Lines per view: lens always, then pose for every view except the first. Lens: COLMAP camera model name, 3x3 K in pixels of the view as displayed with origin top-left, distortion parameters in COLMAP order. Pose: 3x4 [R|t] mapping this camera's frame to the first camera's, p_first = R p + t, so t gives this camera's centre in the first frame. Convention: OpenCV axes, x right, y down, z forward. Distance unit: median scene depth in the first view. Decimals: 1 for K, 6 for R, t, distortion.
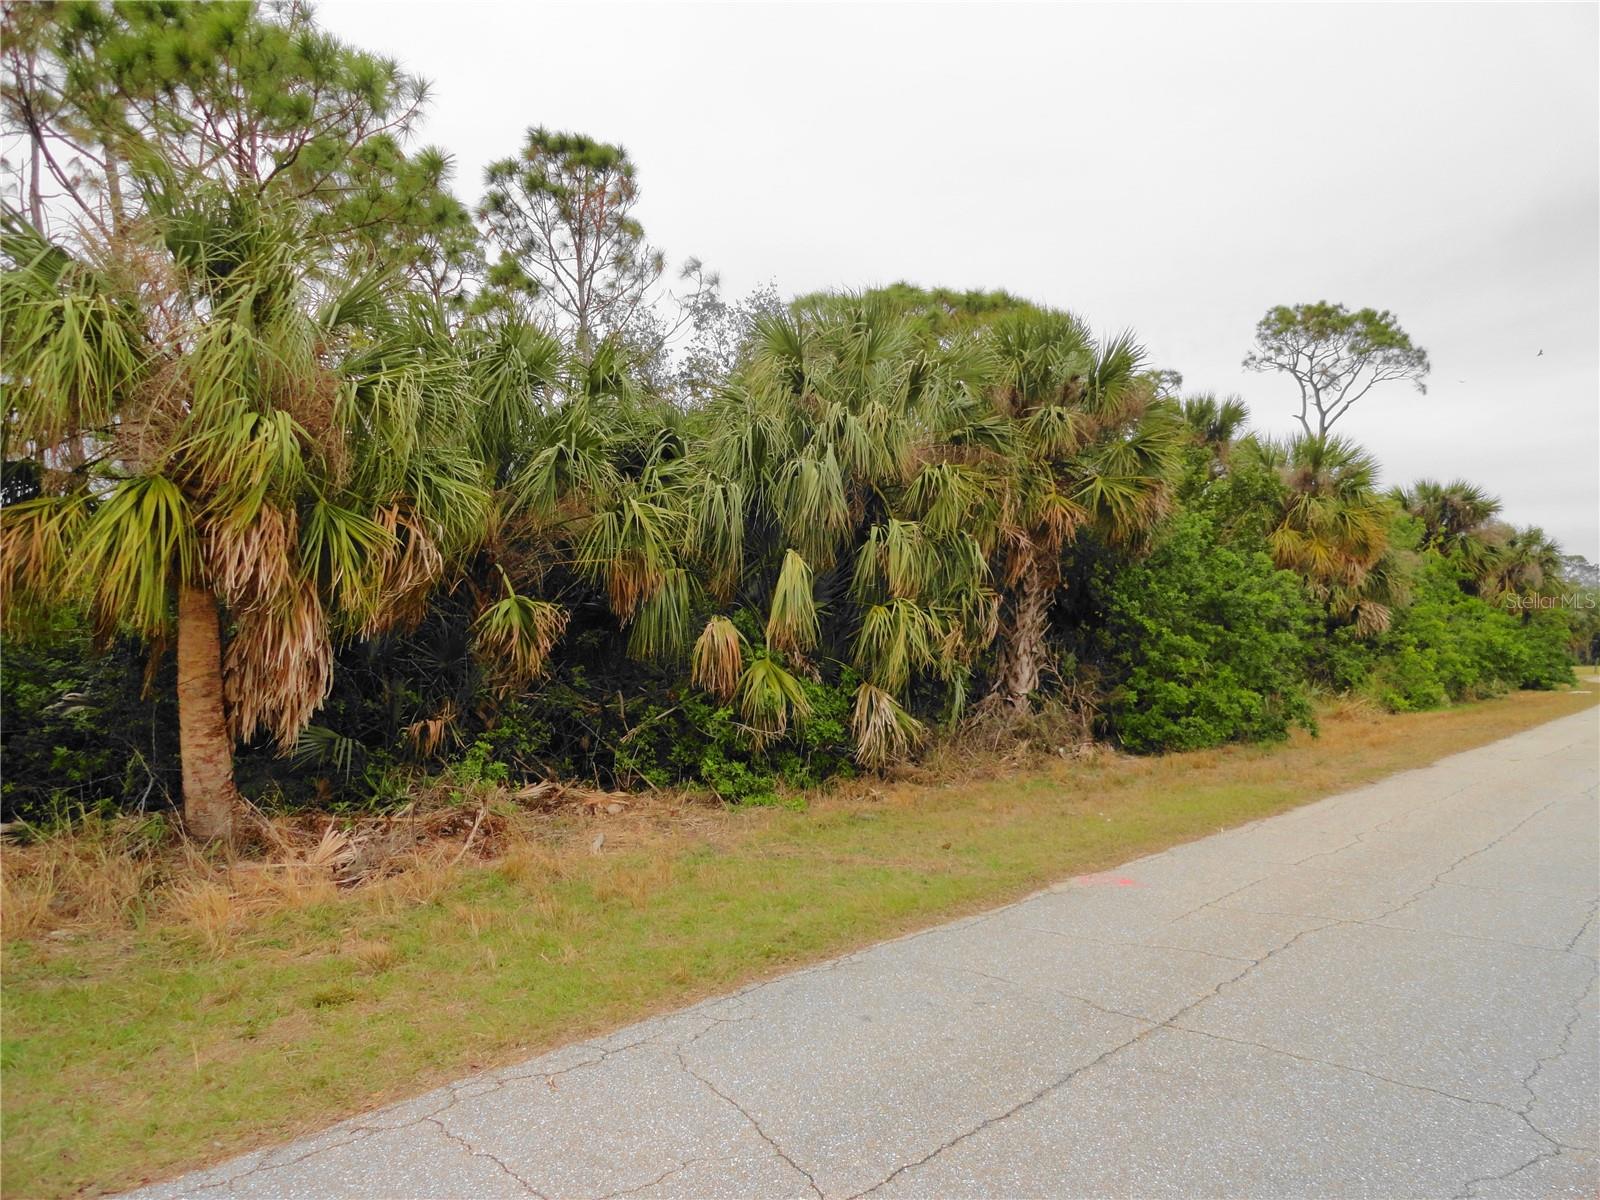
lens RADIAL K [[1107.0, 0, 801.1], [0, 1107.0, 596.8], [0, 0, 1]] dist [-0.002533, 0.008489]
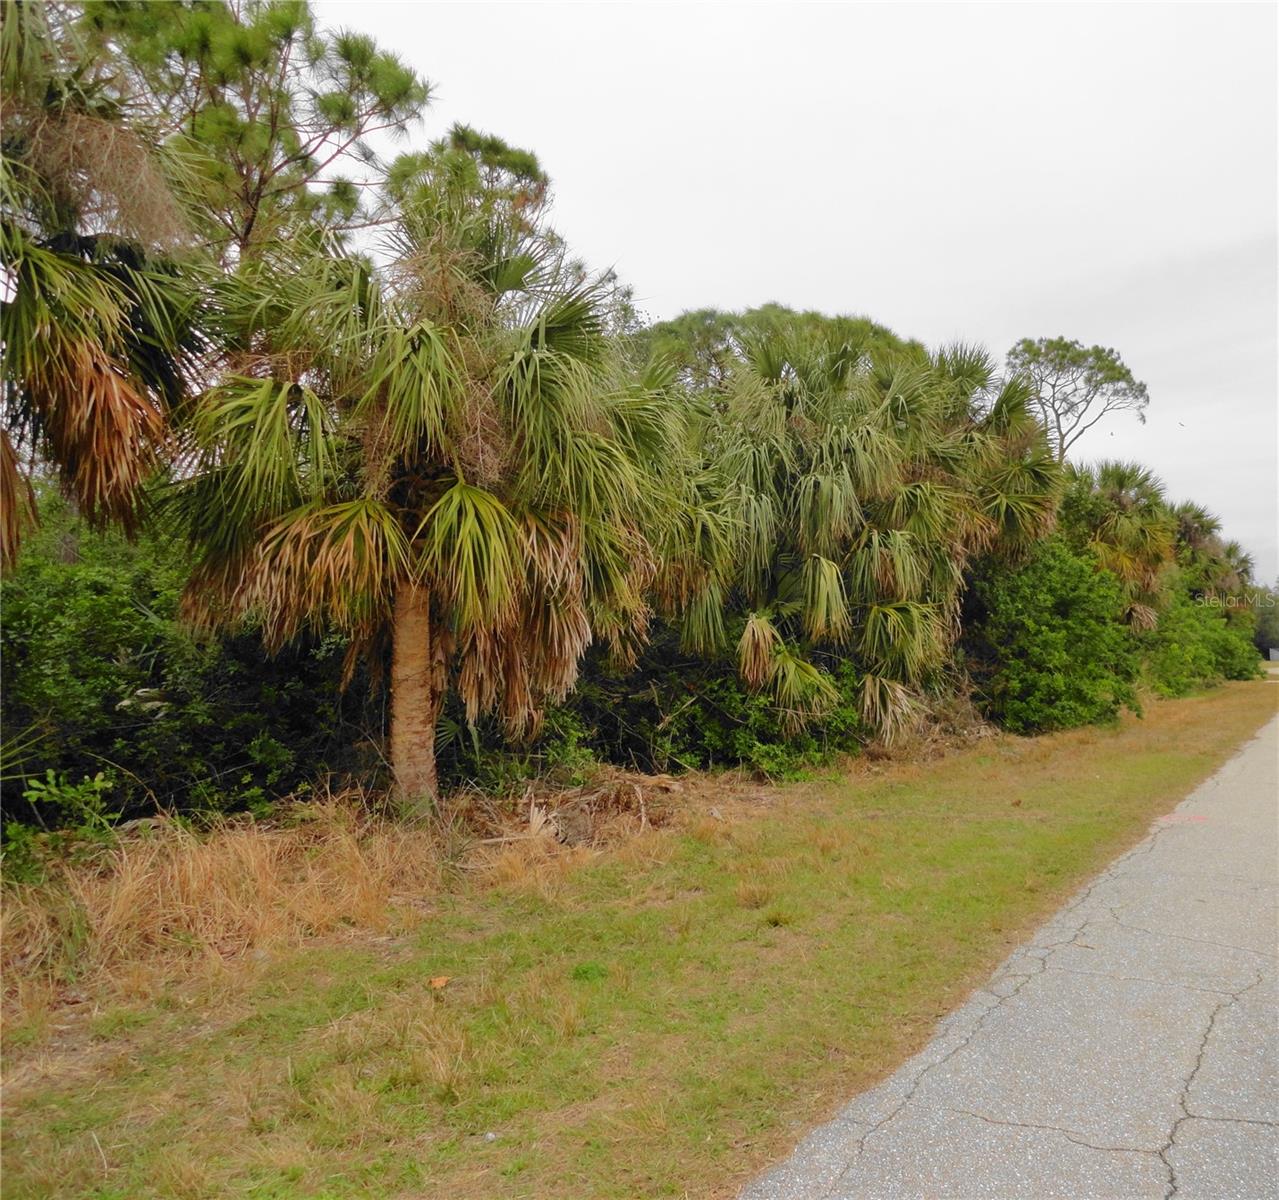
lens RADIAL K [[1197.3, 0, 639.6], [0, 1197.3, 602.8], [0, 0, 1]] dist [0.031224, 0.000000]
pose [[0.966565, 0.005873, 0.256353, -0.344386], [-0.007002, 0.999969, 0.003490, 0.002134], [-0.256325, -0.005168, 0.966577, -0.094989]]
